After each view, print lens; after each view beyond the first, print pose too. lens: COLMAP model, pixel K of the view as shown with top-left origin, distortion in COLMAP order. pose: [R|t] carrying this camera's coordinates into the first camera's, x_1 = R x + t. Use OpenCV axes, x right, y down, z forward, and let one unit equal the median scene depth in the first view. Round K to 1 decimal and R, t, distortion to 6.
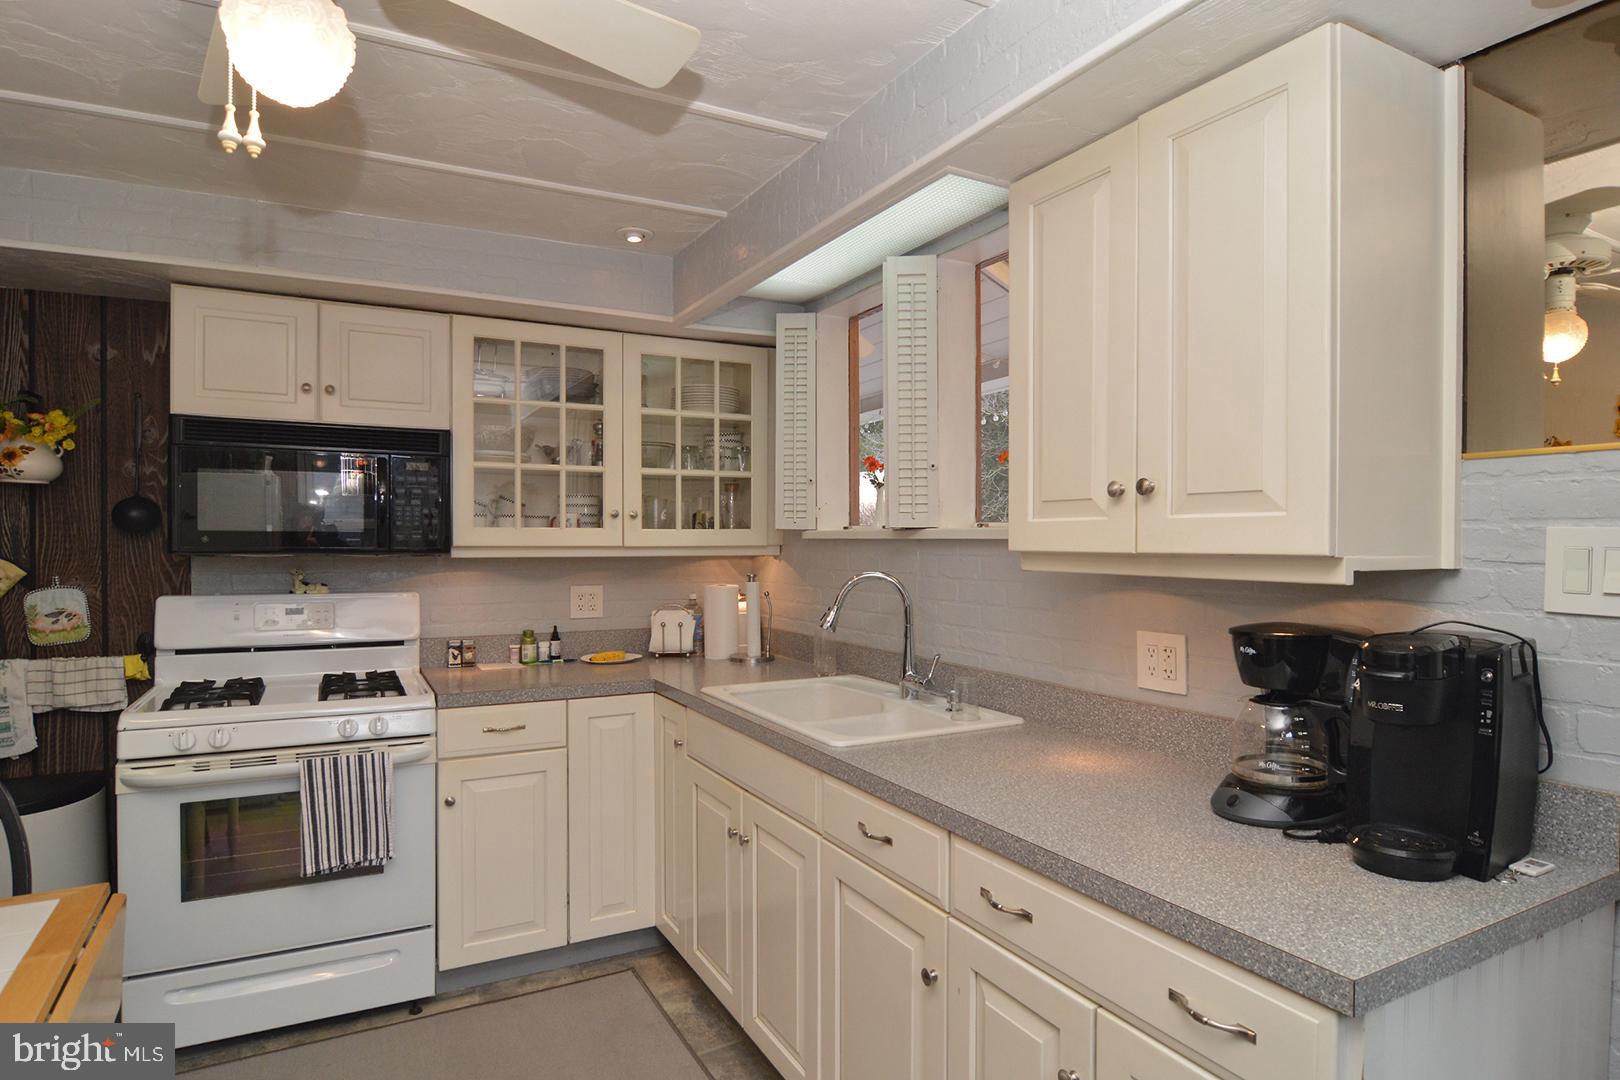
lens RADIAL K [[873.8, 0, 819.2], [0, 873.8, 543.9], [0, 0, 1]] dist [-0.021634, 0.000253]
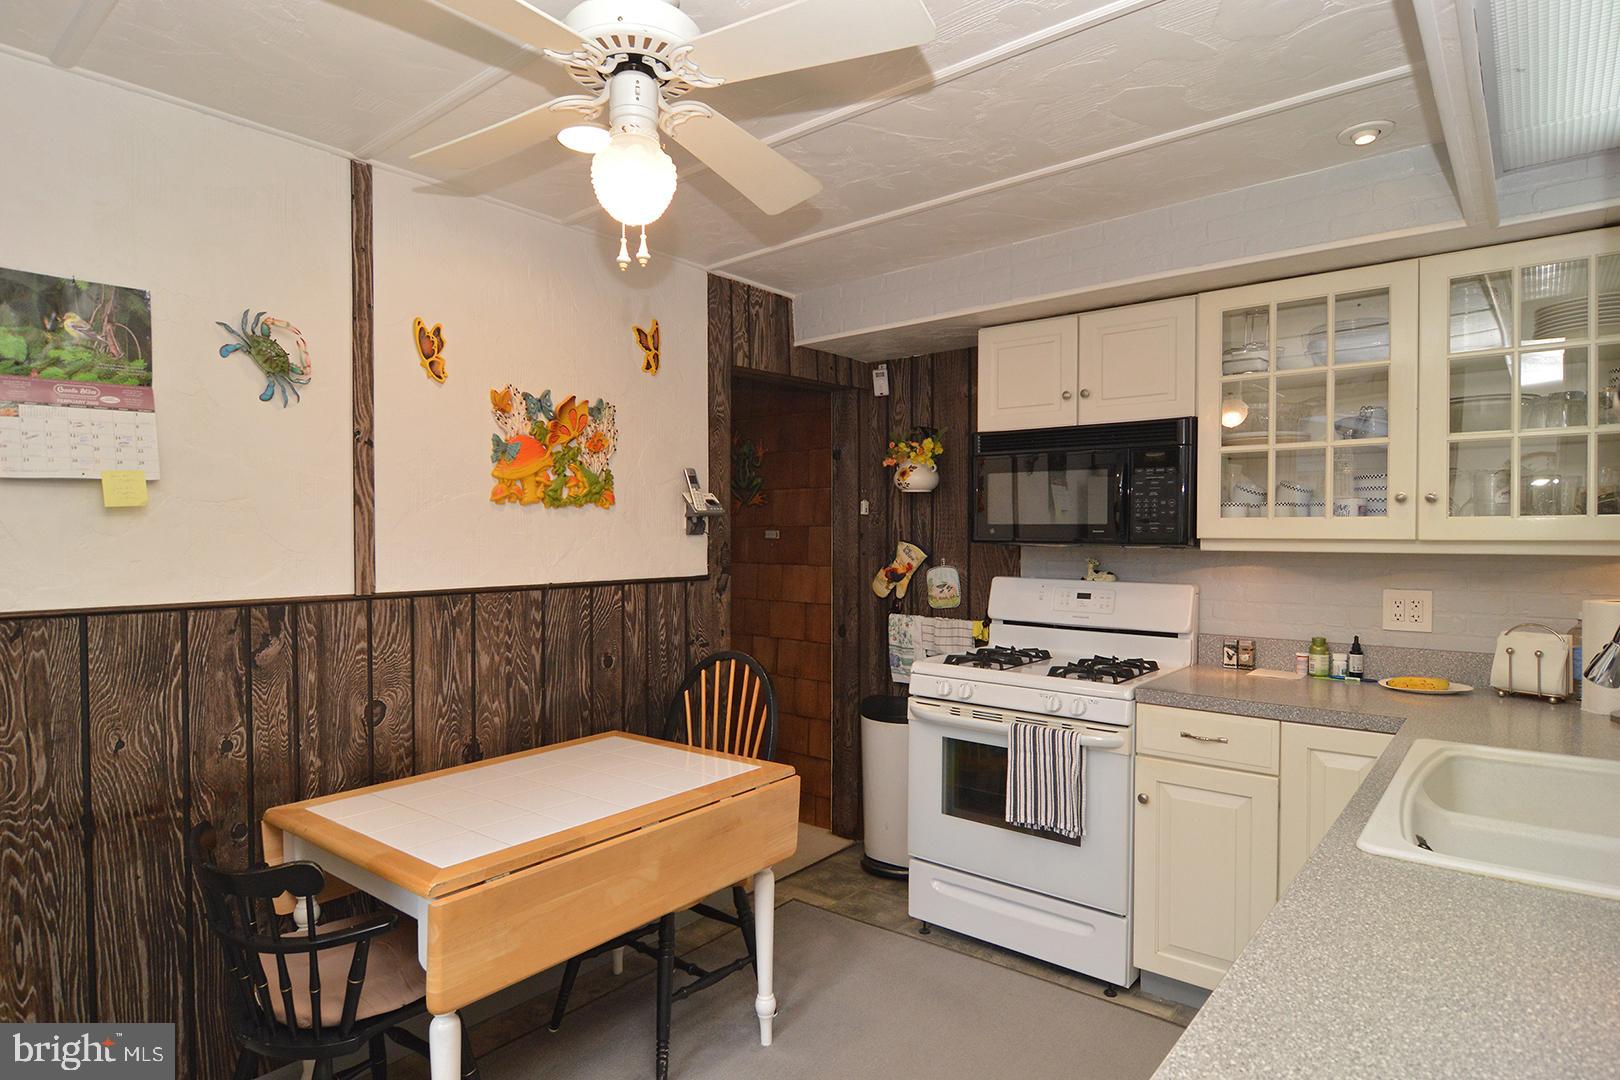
lens RADIAL K [[873.8, 0, 819.2], [0, 873.8, 543.9], [0, 0, 1]] dist [-0.021634, 0.000253]
pose [[0.385701, 0.010245, -0.922567, 0.306775], [-0.004929, 0.999947, 0.009044, 0.002427], [0.922611, 0.001059, 0.385731, 0.261582]]
